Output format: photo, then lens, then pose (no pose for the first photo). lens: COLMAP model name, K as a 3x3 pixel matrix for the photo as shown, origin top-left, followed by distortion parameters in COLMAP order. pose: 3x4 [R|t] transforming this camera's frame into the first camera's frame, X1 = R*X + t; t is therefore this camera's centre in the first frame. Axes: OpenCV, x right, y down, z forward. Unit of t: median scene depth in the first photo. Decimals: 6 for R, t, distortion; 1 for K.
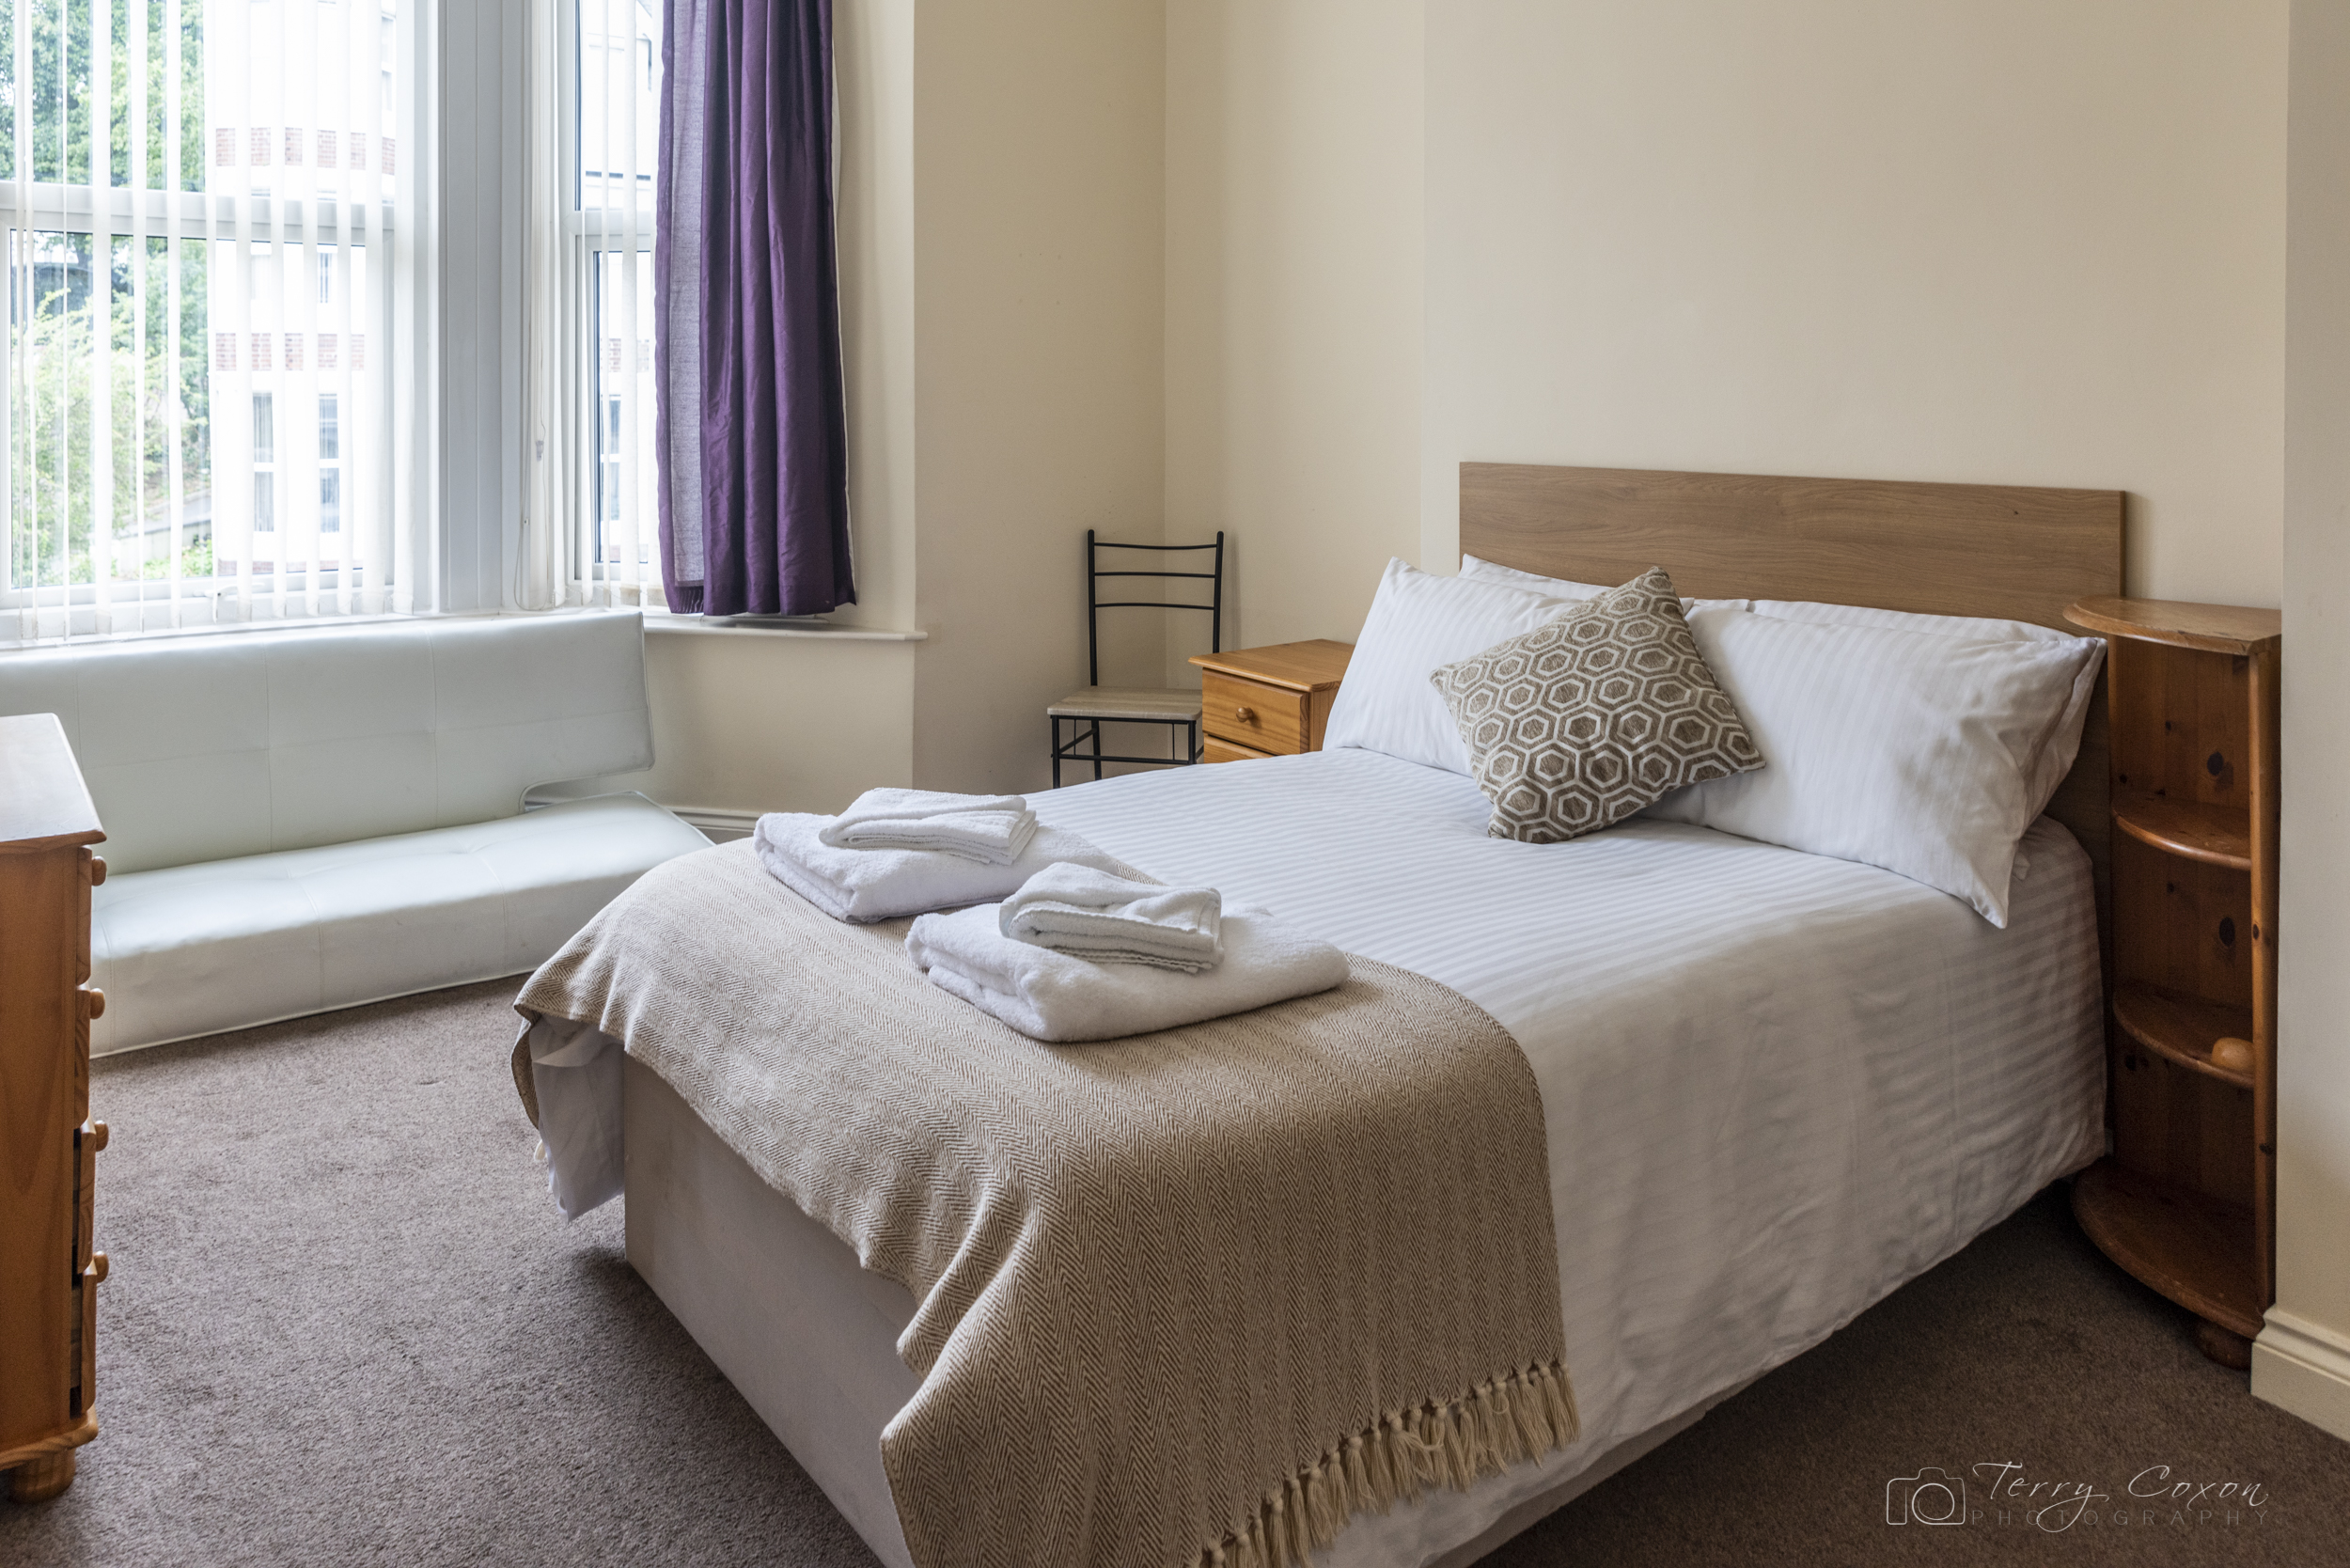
lens RADIAL K [[1652.5, 0, 1144.0], [0, 1652.5, 472.9], [0, 0, 1]] dist [0.000998, -0.005000]
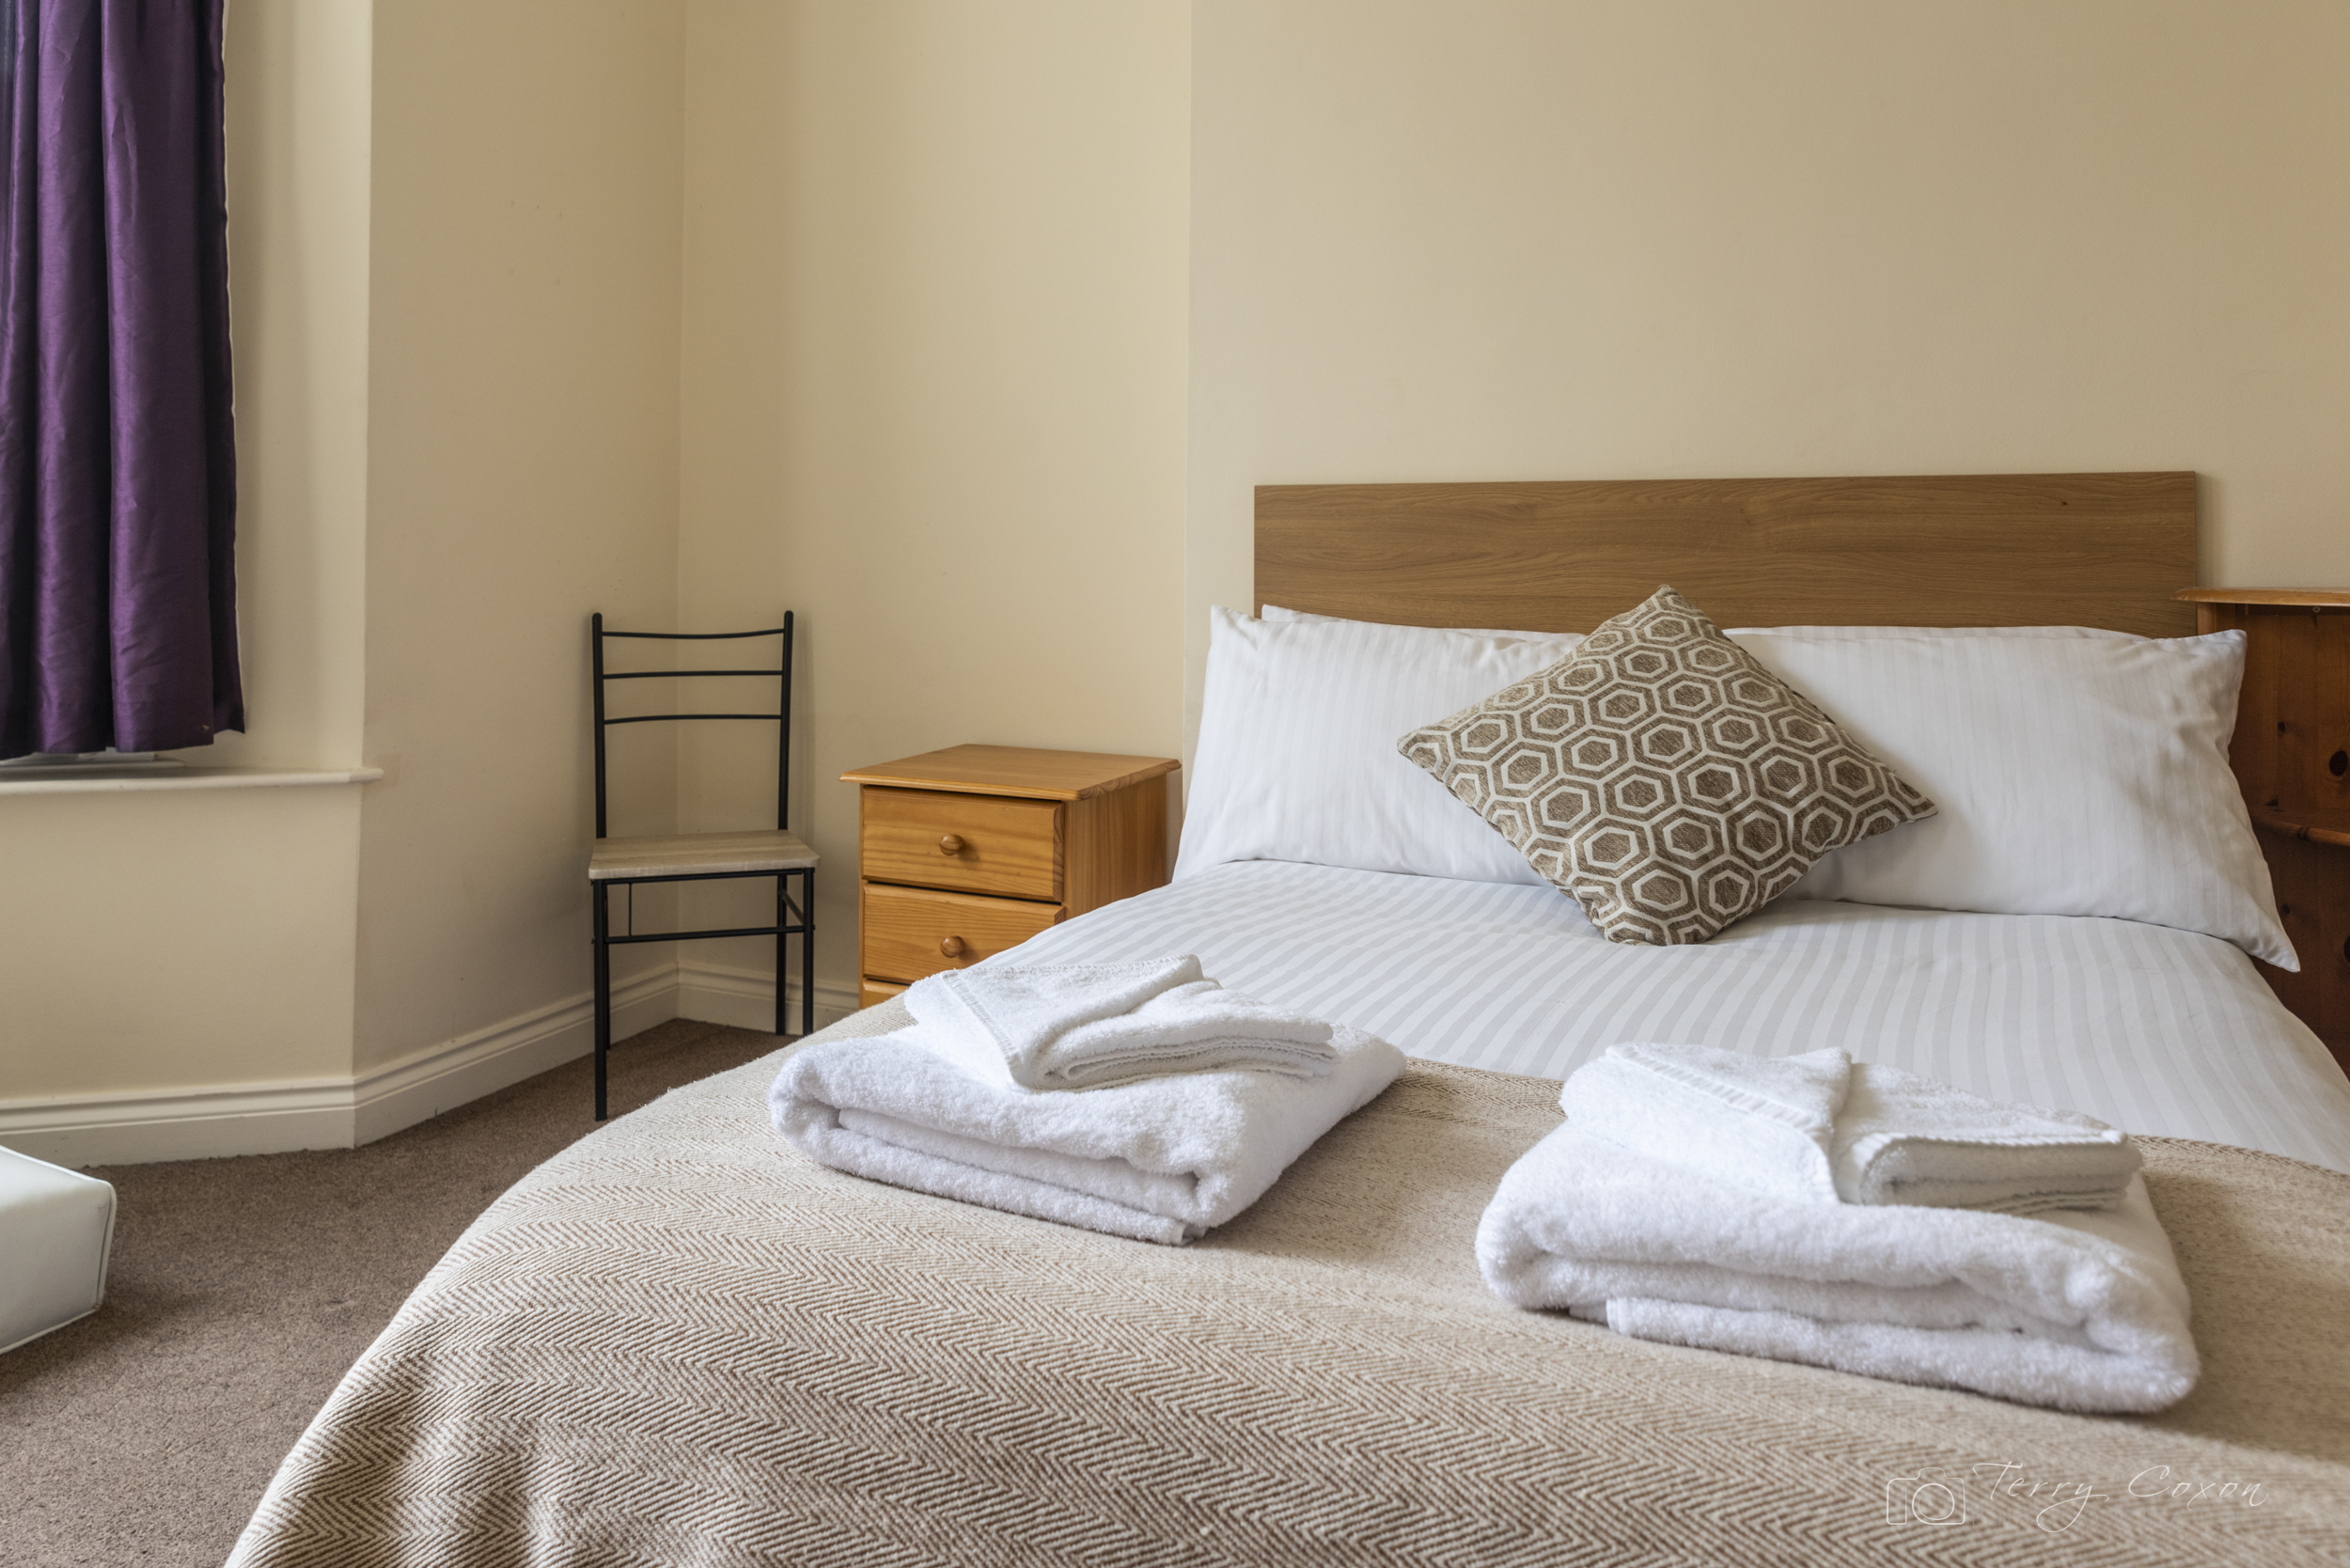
lens RADIAL K [[1691.6, 0, 1119.6], [0, 1691.6, 569.2], [0, 0, 1]] dist [-0.007609, 0.004083]
pose [[0.864502, 0.000698, 0.502629, -0.342449], [0.020052, 0.999155, -0.035875, 0.078601], [-0.502230, 0.041093, 0.863757, 0.468678]]
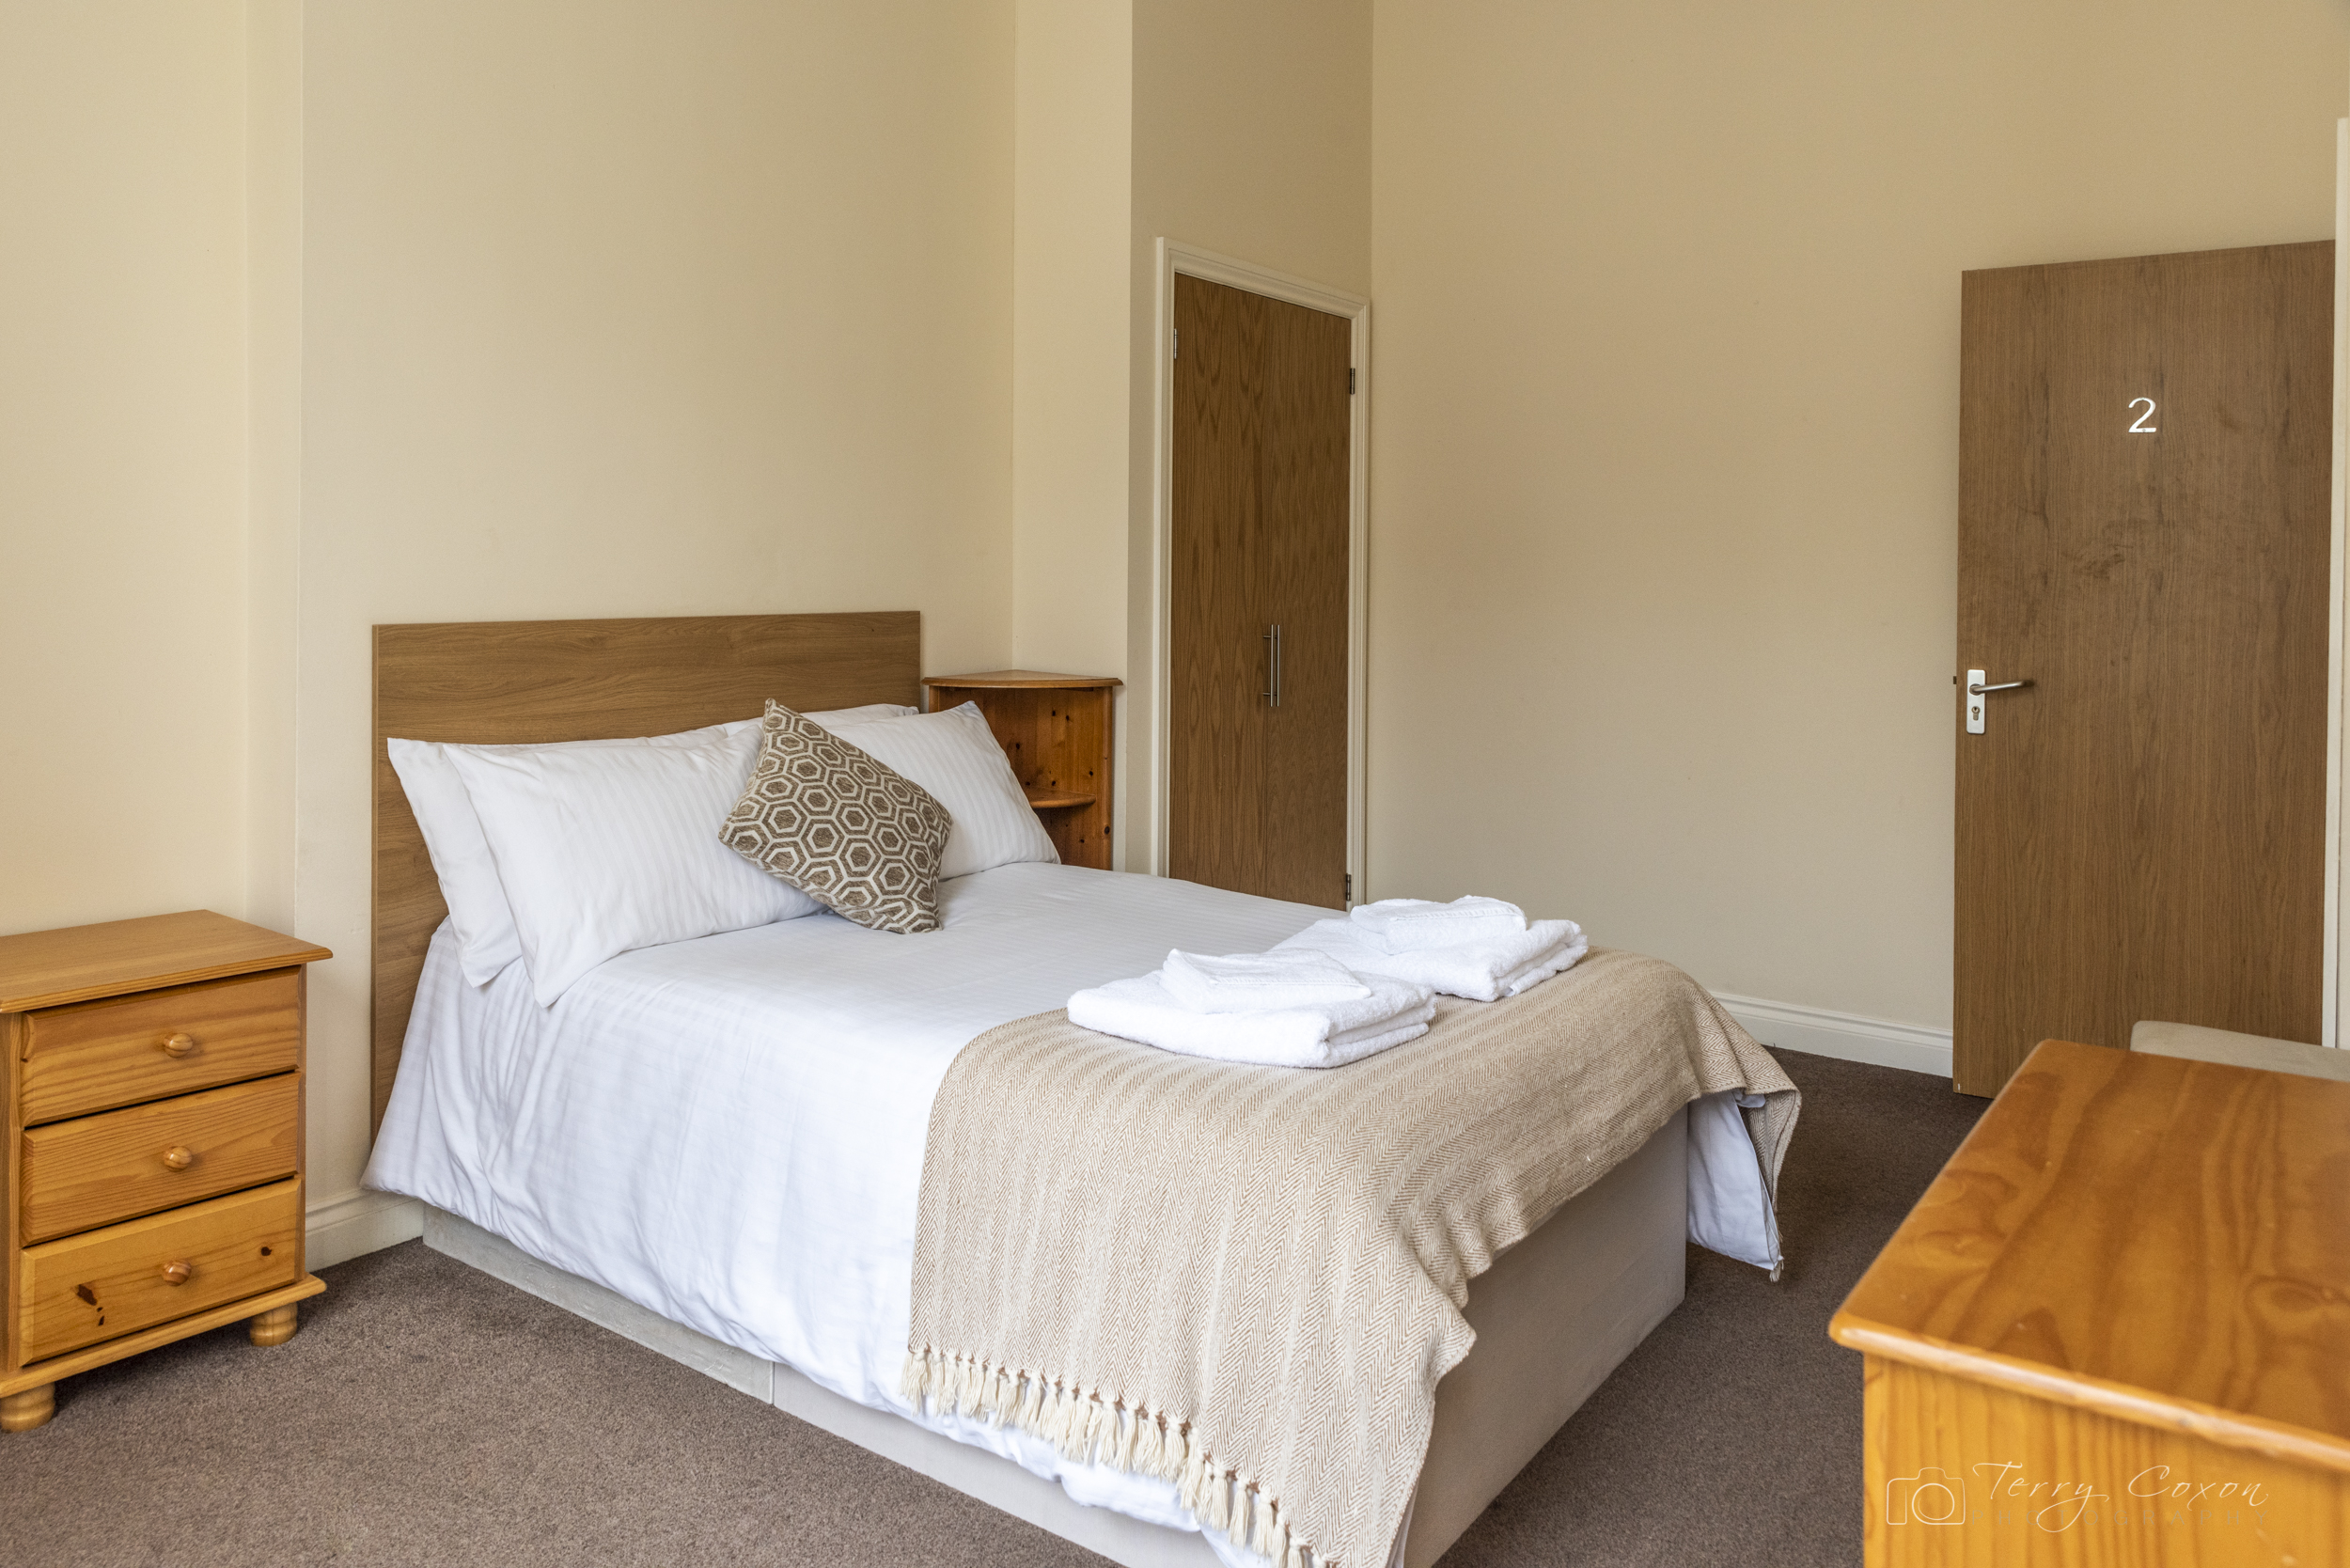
lens RADIAL K [[1691.6, 0, 1119.6], [0, 1691.6, 569.2], [0, 0, 1]] dist [-0.007609, 0.004083]
pose [[-0.290031, -0.005110, 0.957004, -0.931333], [0.040222, 0.999037, 0.017524, -0.045226], [-0.956172, 0.043575, -0.289546, 1.186485]]
